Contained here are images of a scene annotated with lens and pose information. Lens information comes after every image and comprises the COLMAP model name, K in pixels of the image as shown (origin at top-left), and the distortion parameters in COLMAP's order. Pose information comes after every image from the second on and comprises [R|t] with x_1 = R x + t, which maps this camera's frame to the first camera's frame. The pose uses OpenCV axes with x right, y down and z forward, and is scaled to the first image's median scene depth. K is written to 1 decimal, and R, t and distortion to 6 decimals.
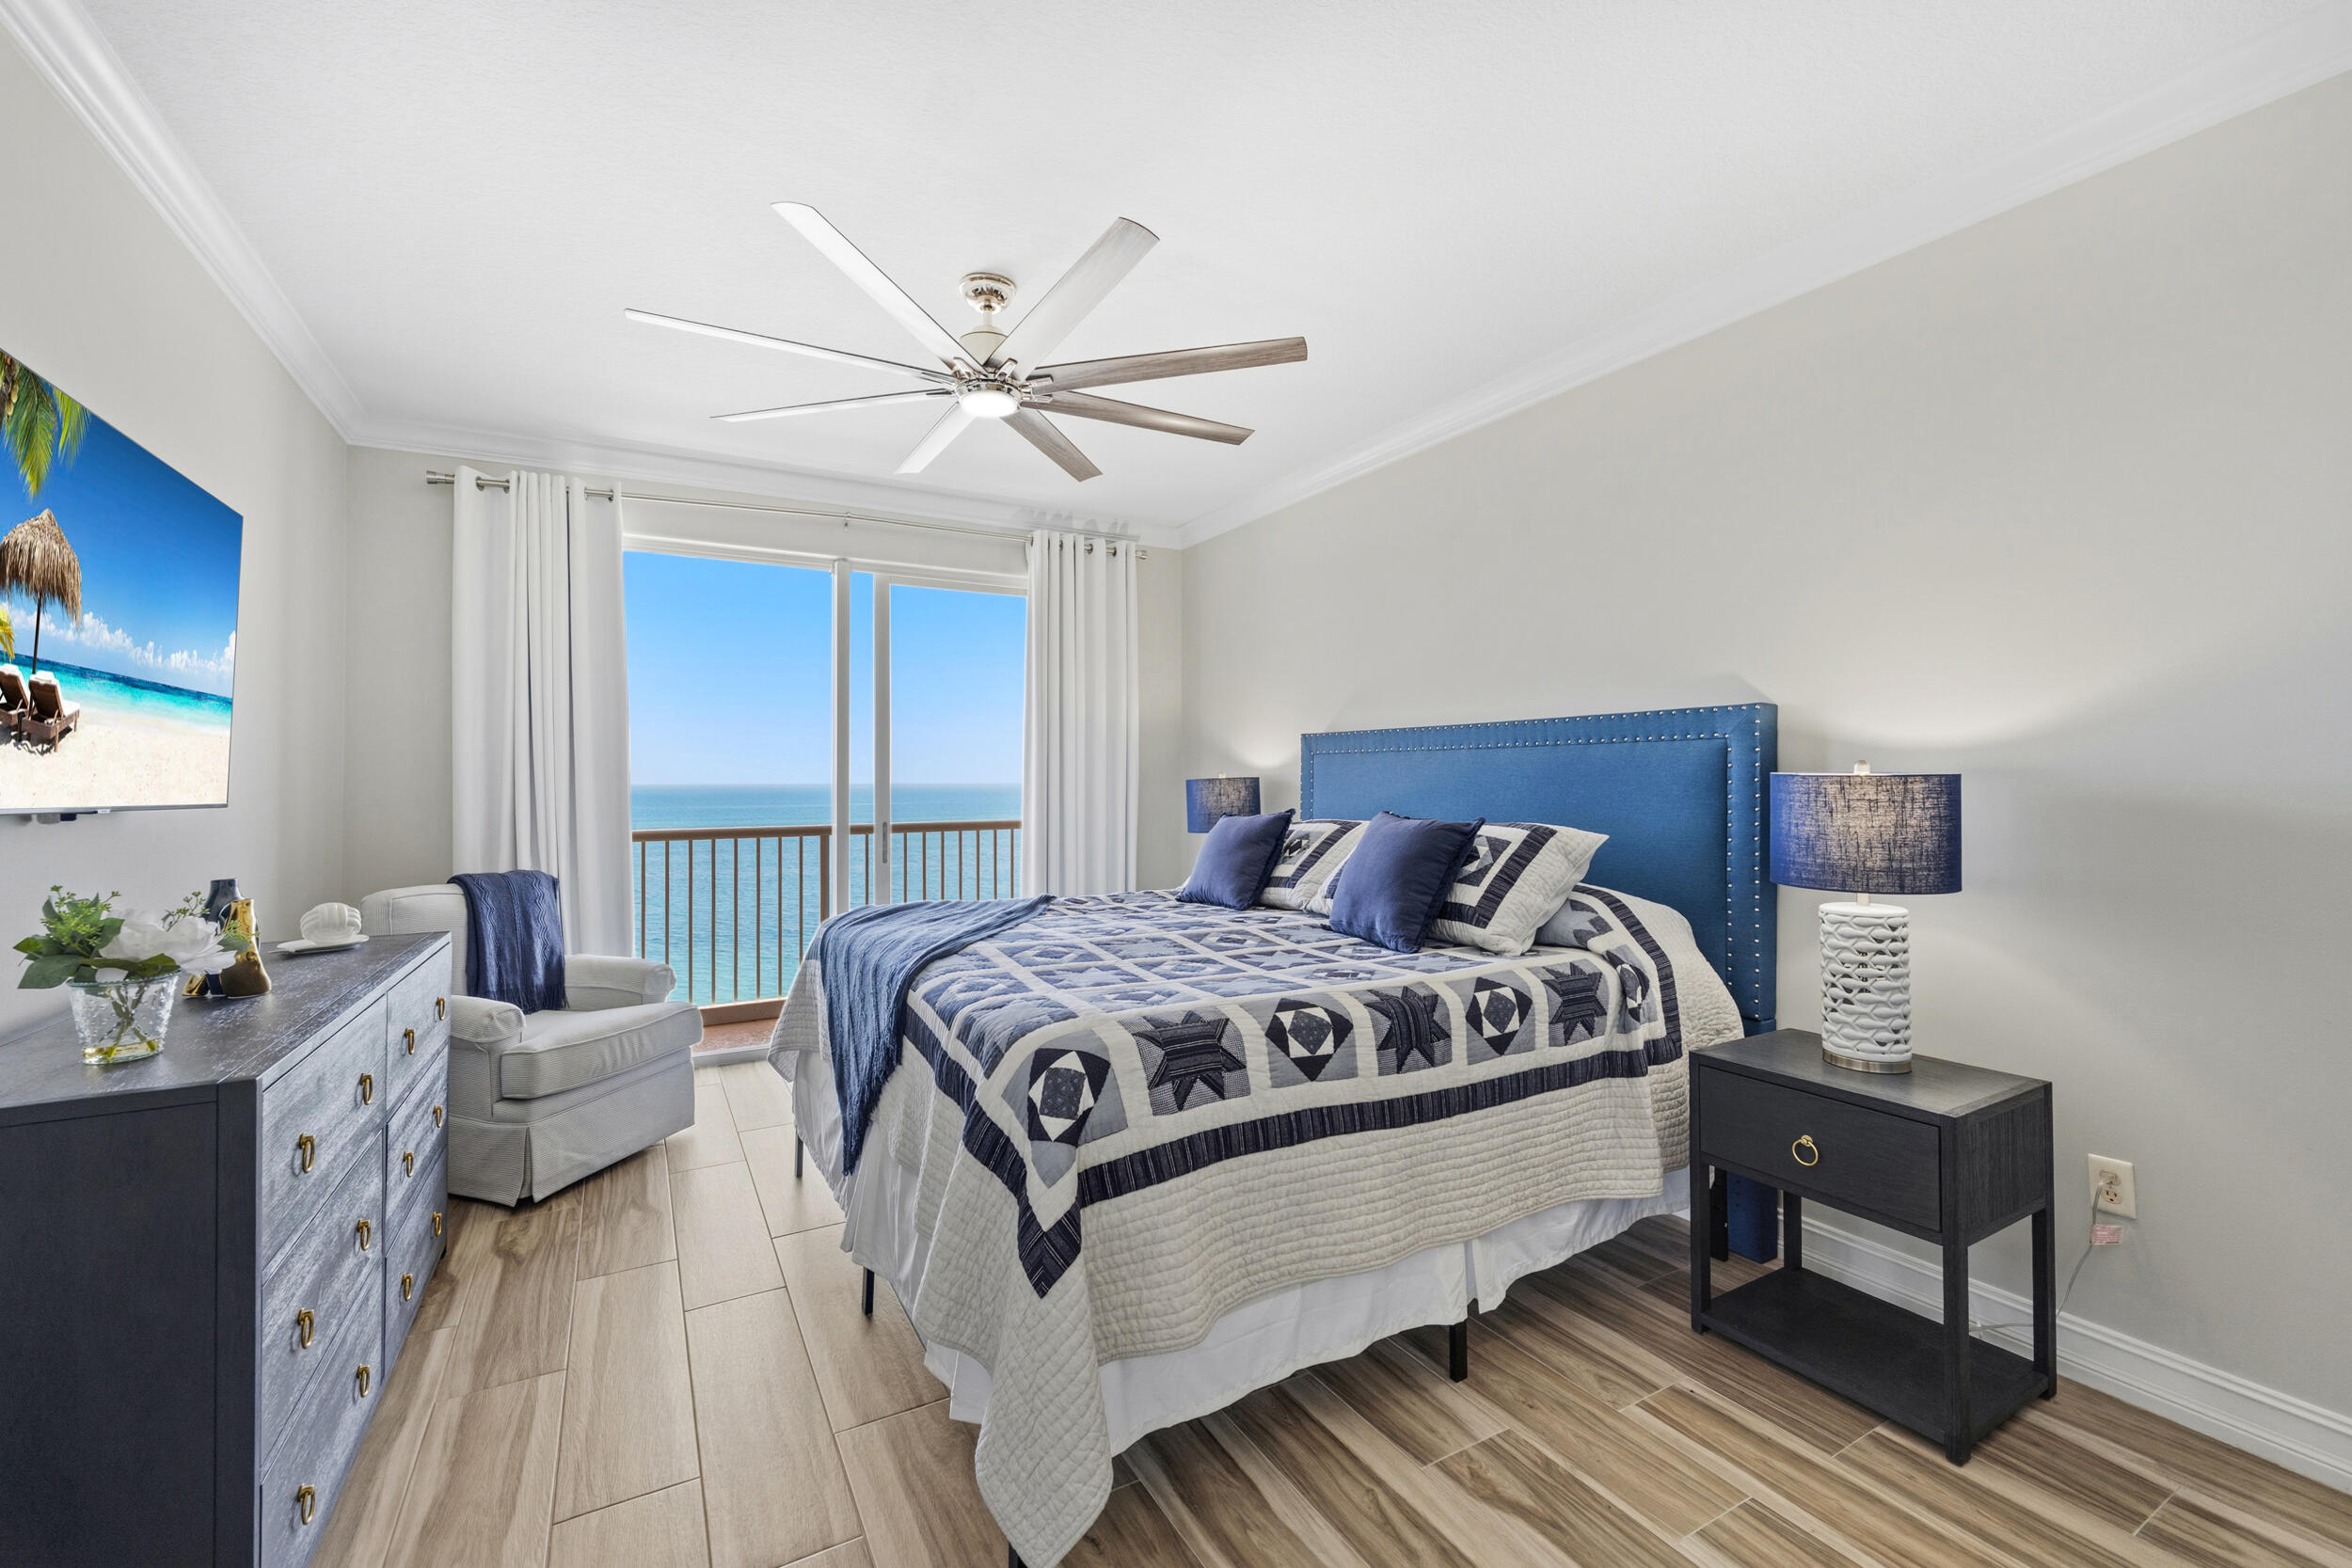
lens RADIAL K [[957.1, 0, 1180.7], [0, 957.1, 785.8], [0, 0, 1]] dist [-0.001089, 0.000195]
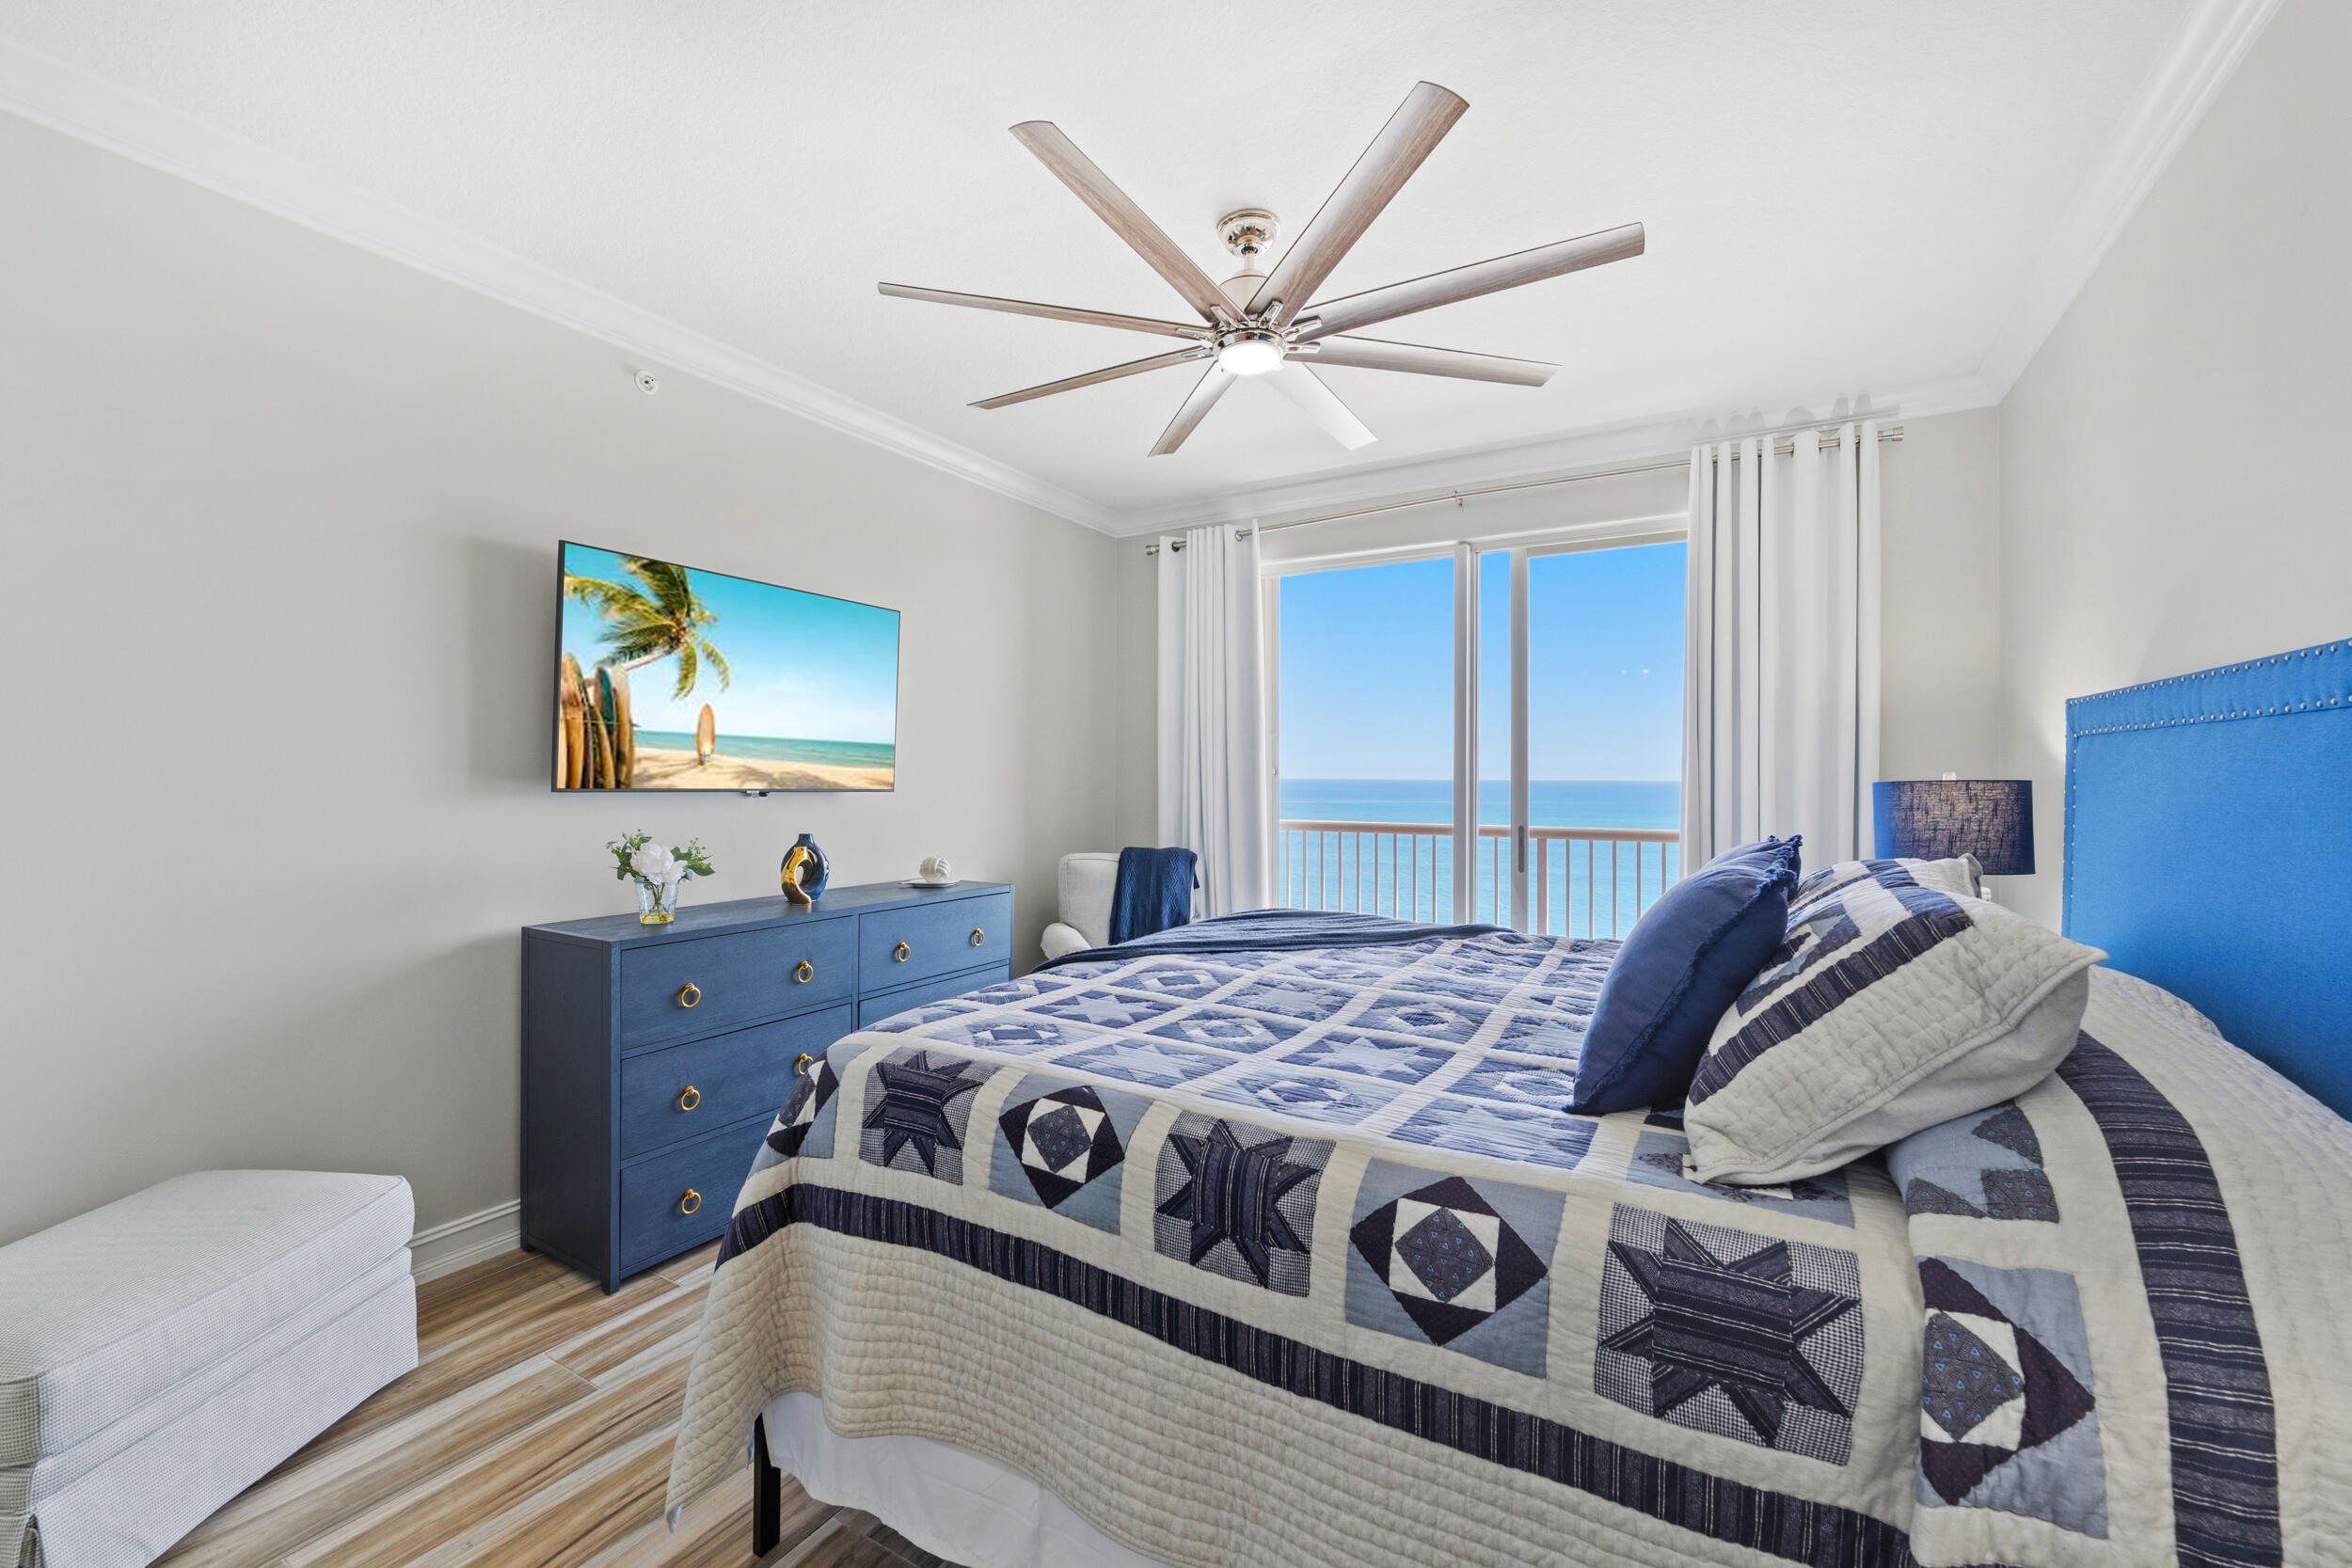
lens RADIAL K [[957.1, 0, 1180.7], [0, 957.1, 785.8], [0, 0, 1]] dist [-0.001089, 0.000195]
pose [[0.499864, 0.014666, -0.865980, 0.690388], [-0.011399, 0.999881, 0.010354, -0.011408], [0.866029, 0.004696, 0.499972, 0.631505]]
